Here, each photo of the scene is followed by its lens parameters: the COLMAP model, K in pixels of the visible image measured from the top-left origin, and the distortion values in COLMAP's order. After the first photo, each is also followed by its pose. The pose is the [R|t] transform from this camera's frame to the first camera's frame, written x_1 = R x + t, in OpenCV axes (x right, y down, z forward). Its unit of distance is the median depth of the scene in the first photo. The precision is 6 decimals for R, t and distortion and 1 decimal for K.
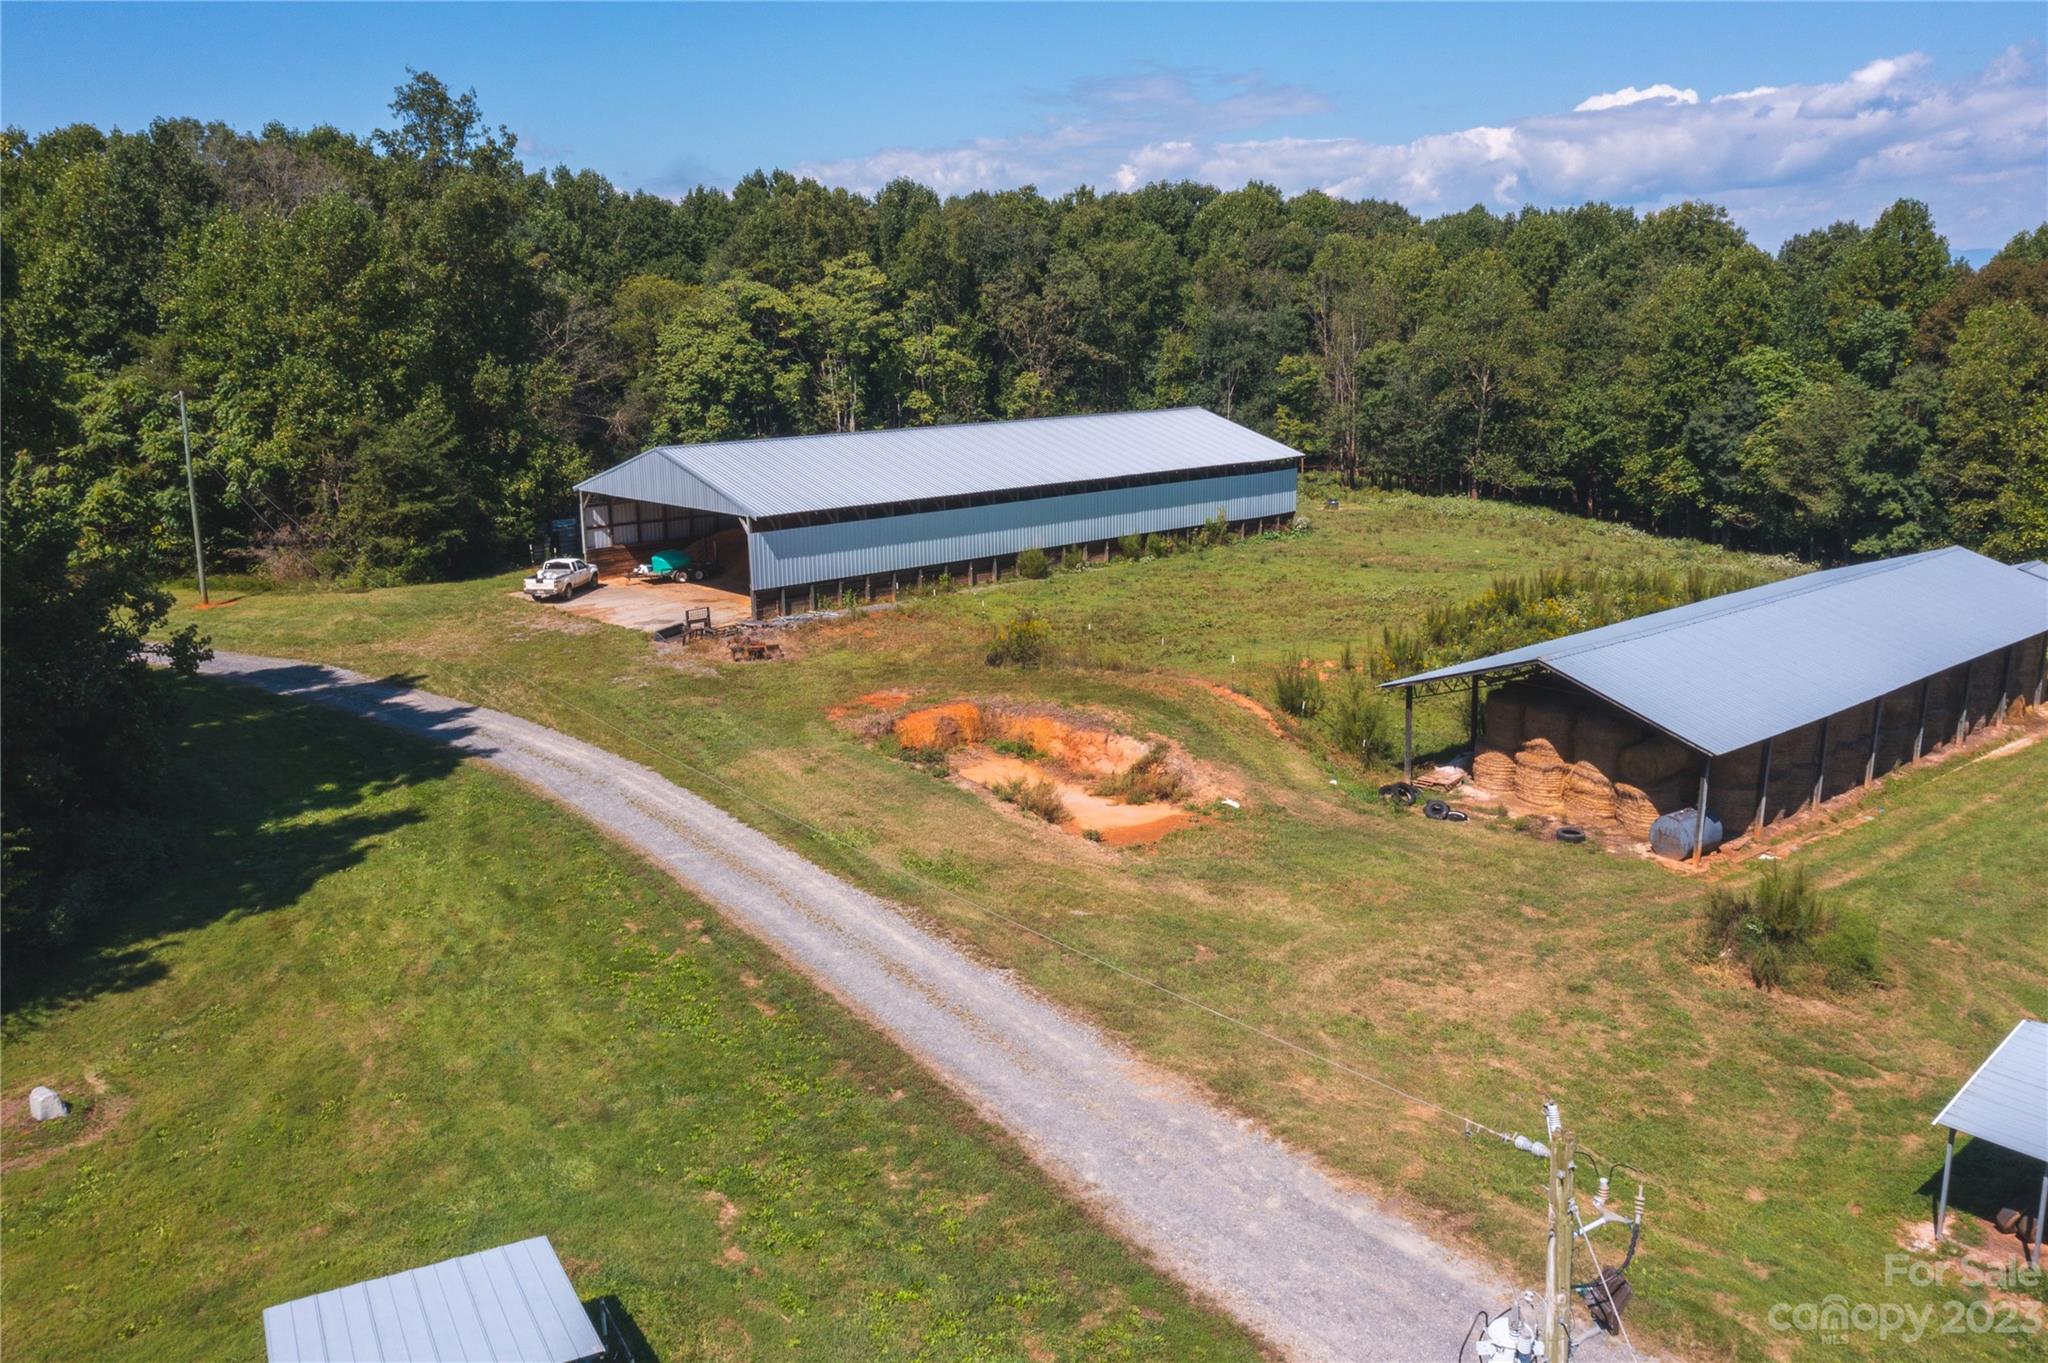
lens RADIAL K [[1615.4, 0, 1024.0], [0, 1615.4, 681.5], [0, 0, 1]] dist [-0.019424, 0.013318]
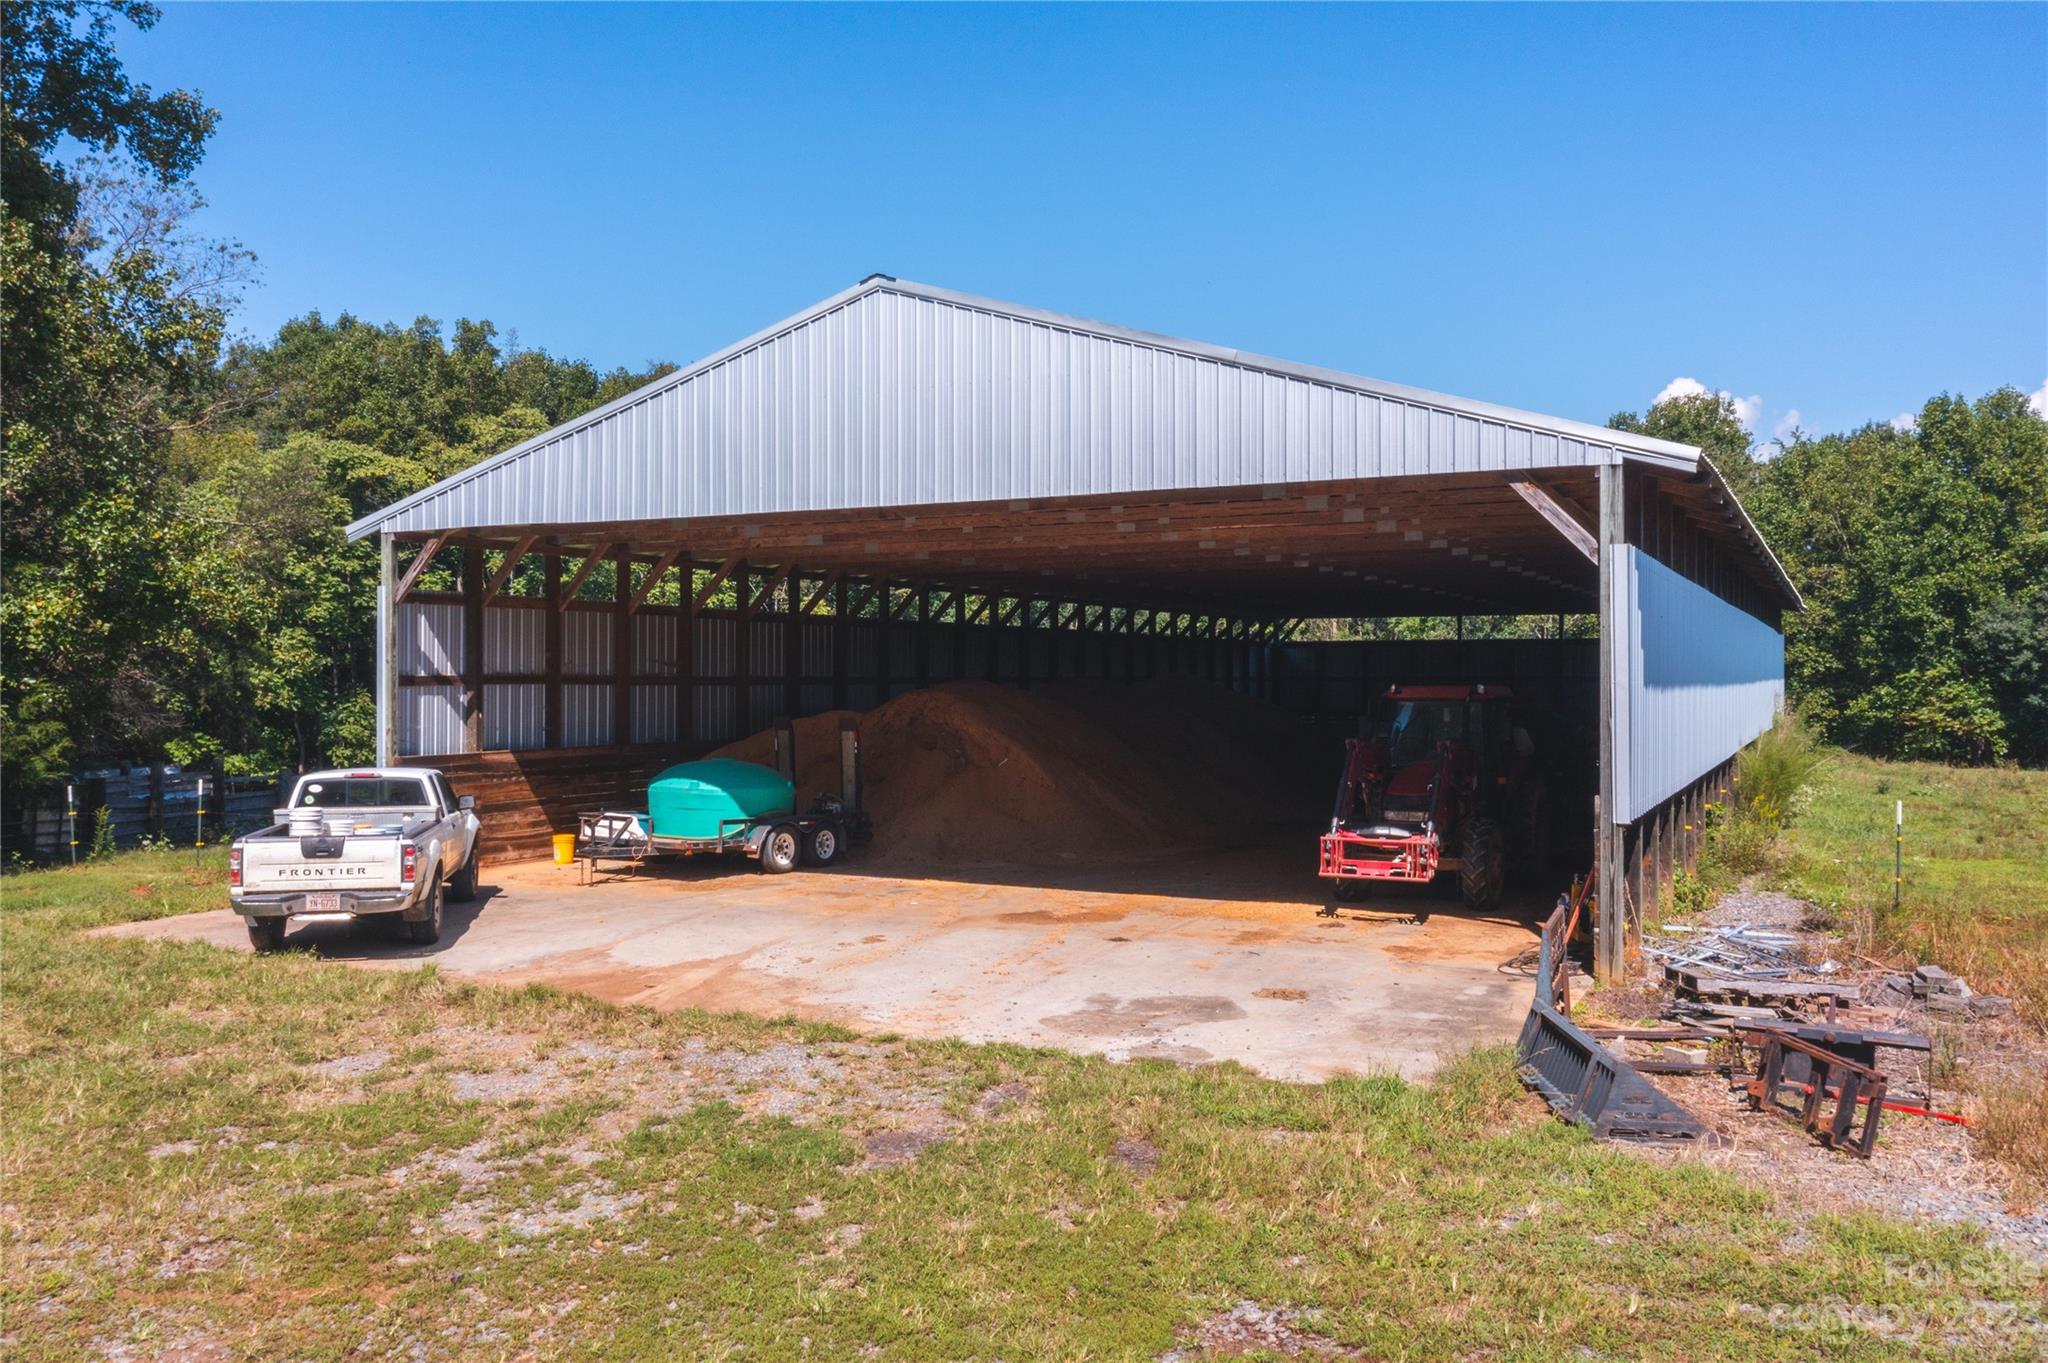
lens RADIAL K [[1615.4, 0, 1024.0], [0, 1615.4, 681.5], [0, 0, 1]] dist [-0.019424, 0.013318]
pose [[0.933997, 0.011090, 0.357108, -0.266341], [0.069559, 0.974748, -0.212199, -0.031037], [-0.350443, 0.223033, 0.909640, 0.715442]]
